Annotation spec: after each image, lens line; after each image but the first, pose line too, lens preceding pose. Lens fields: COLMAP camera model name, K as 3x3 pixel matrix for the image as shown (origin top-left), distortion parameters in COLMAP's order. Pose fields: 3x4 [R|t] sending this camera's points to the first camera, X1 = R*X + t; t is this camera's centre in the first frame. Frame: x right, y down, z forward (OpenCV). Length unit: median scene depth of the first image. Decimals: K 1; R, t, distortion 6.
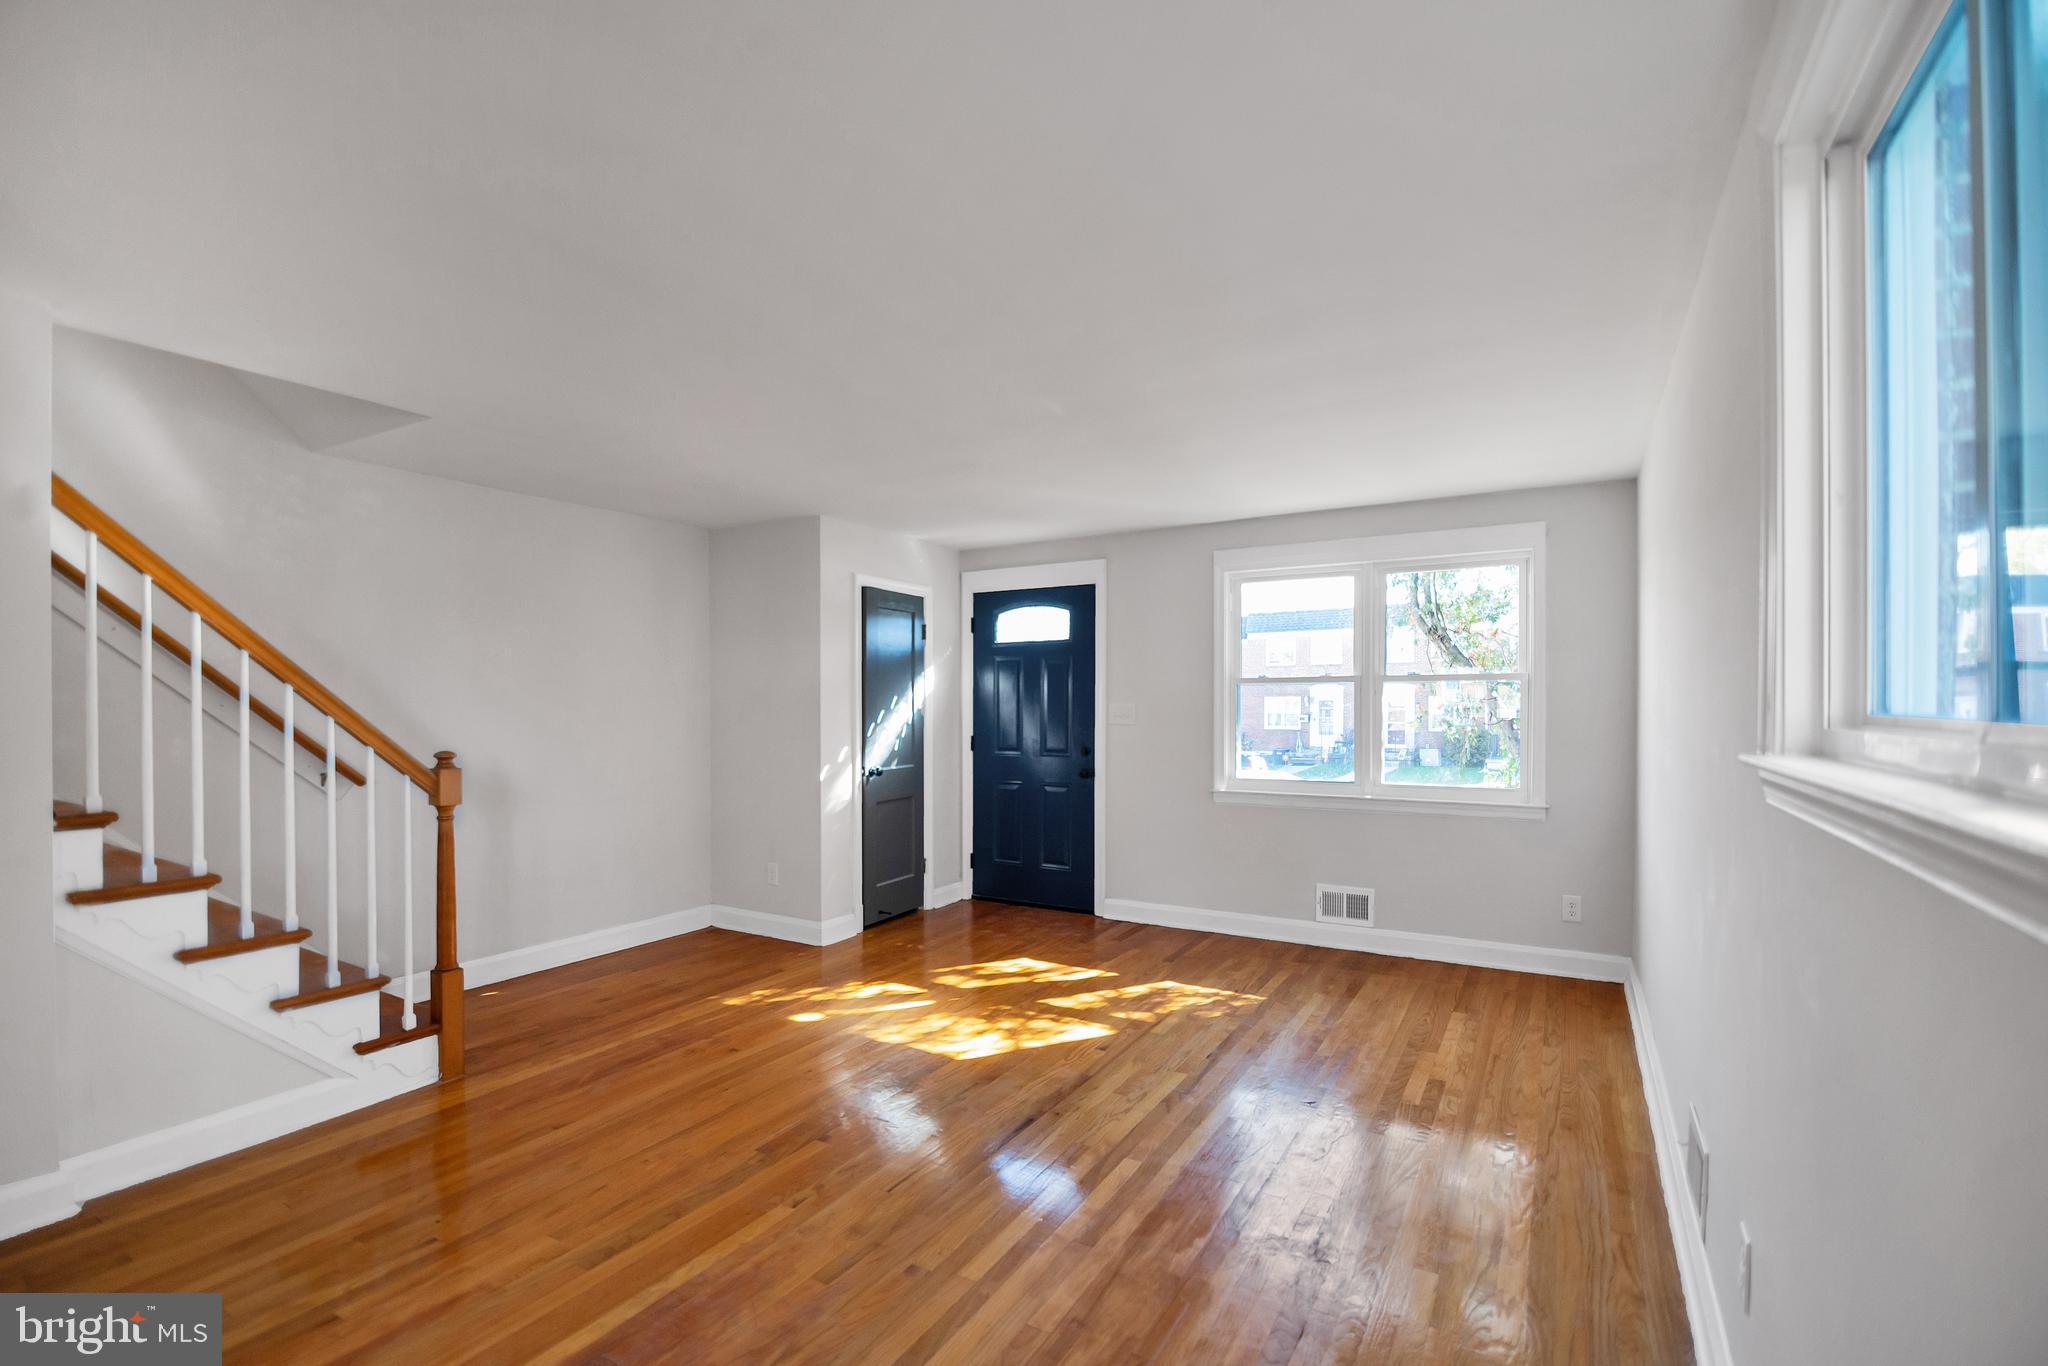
lens RADIAL K [[926.5, 0, 1024.0], [0, 926.5, 683.0], [0, 0, 1]] dist [-0.011928, 0.000079]
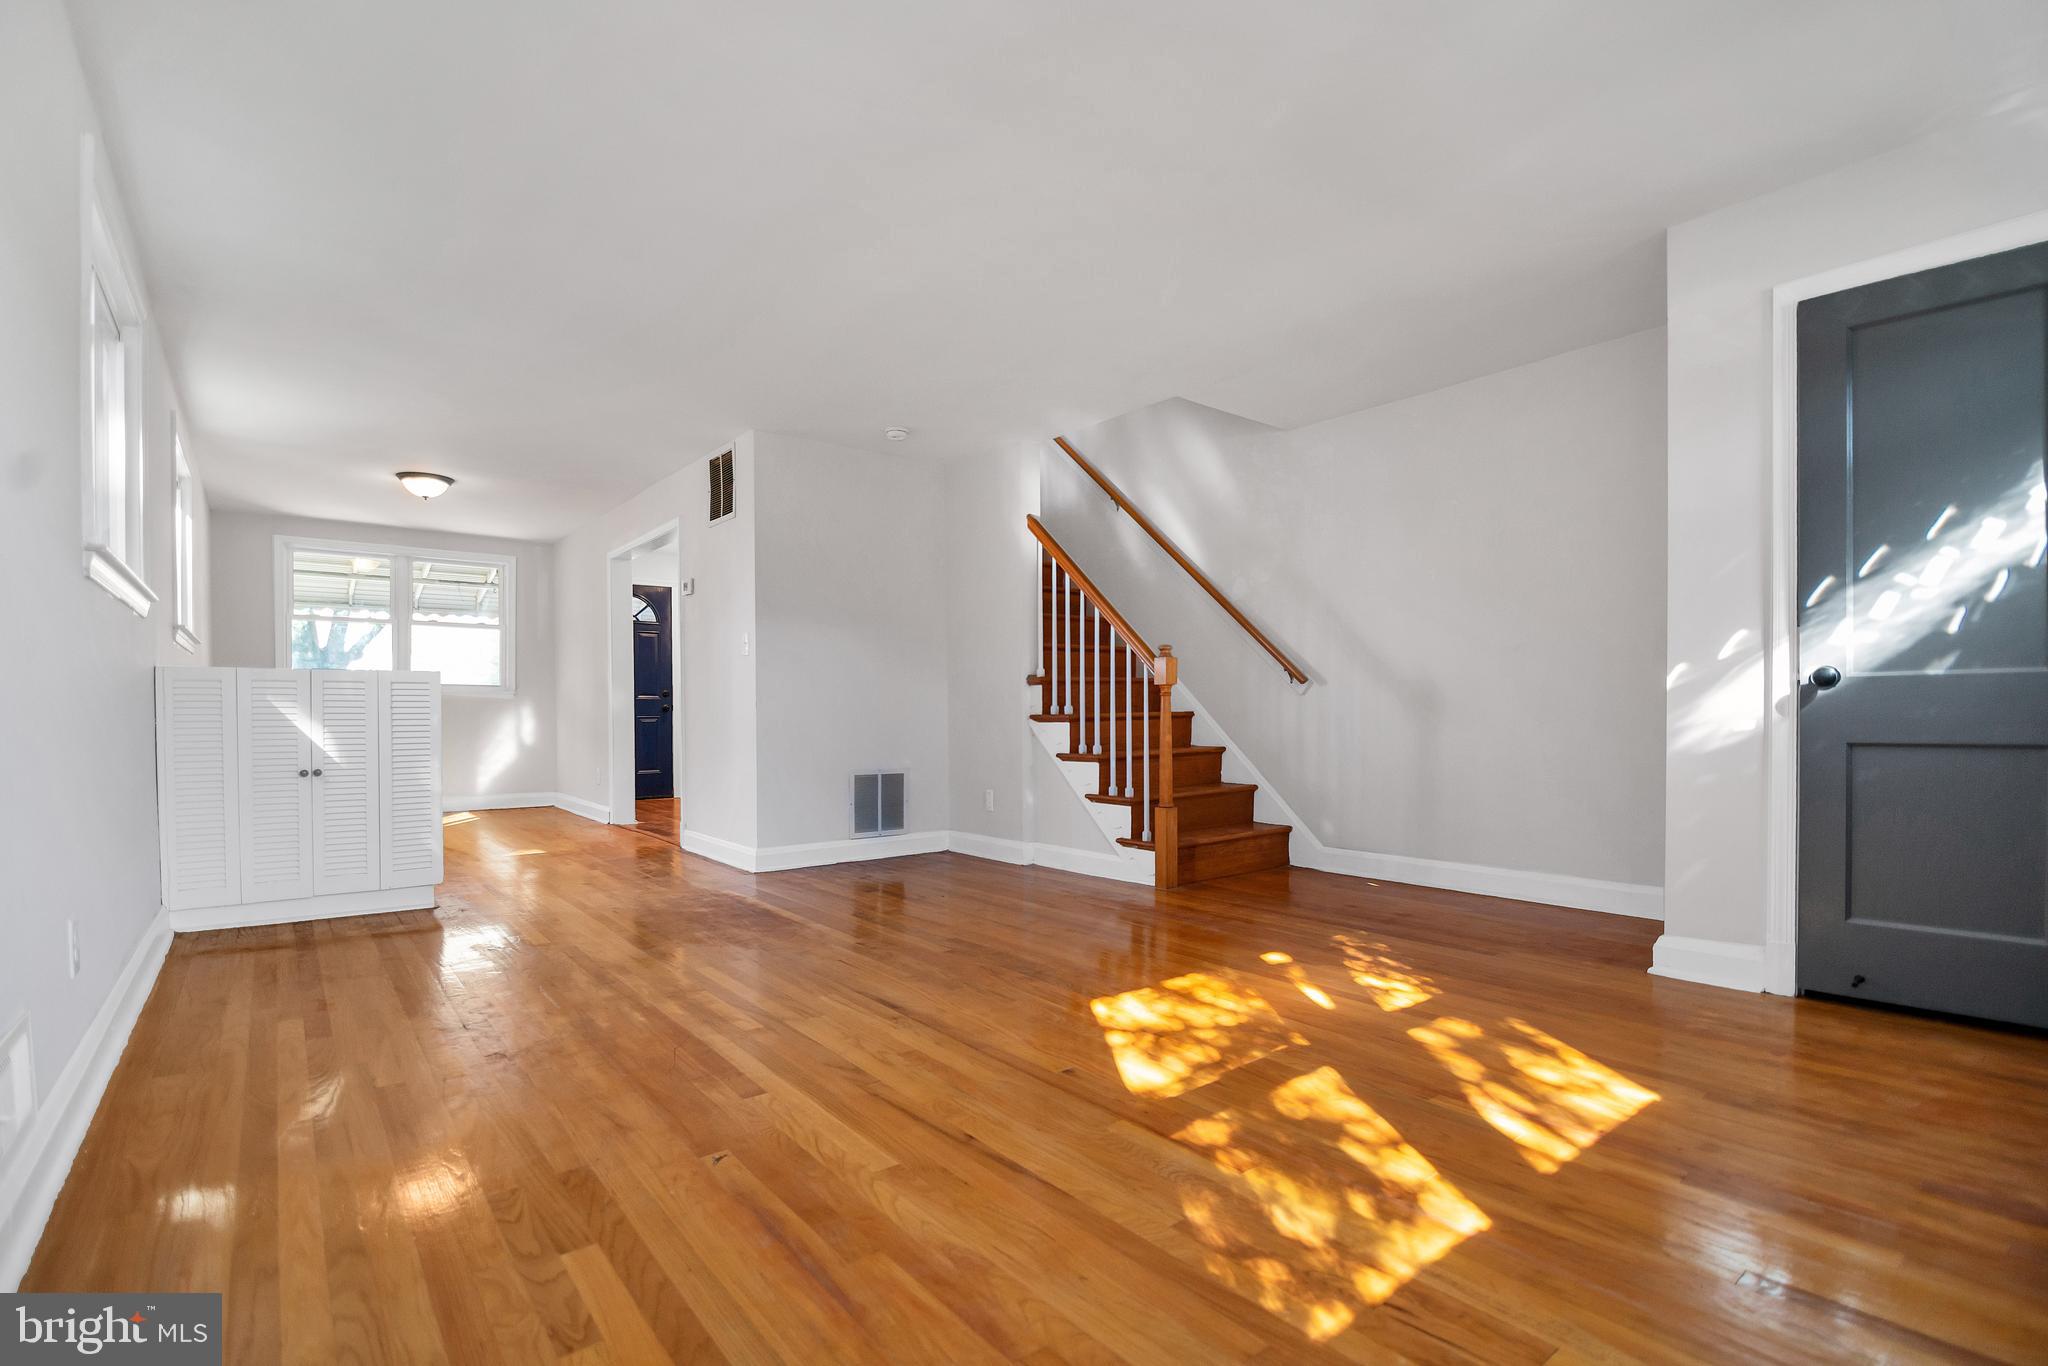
lens RADIAL K [[962.0, 0, 1005.3], [0, 962.0, 754.1], [0, 0, 1]] dist [-0.023736, -0.000471]
pose [[-0.384537, 0.045606, -0.921982, 0.567211], [0.028365, 0.998891, 0.037579, 0.133200], [0.922674, -0.011701, -0.385404, 1.011252]]
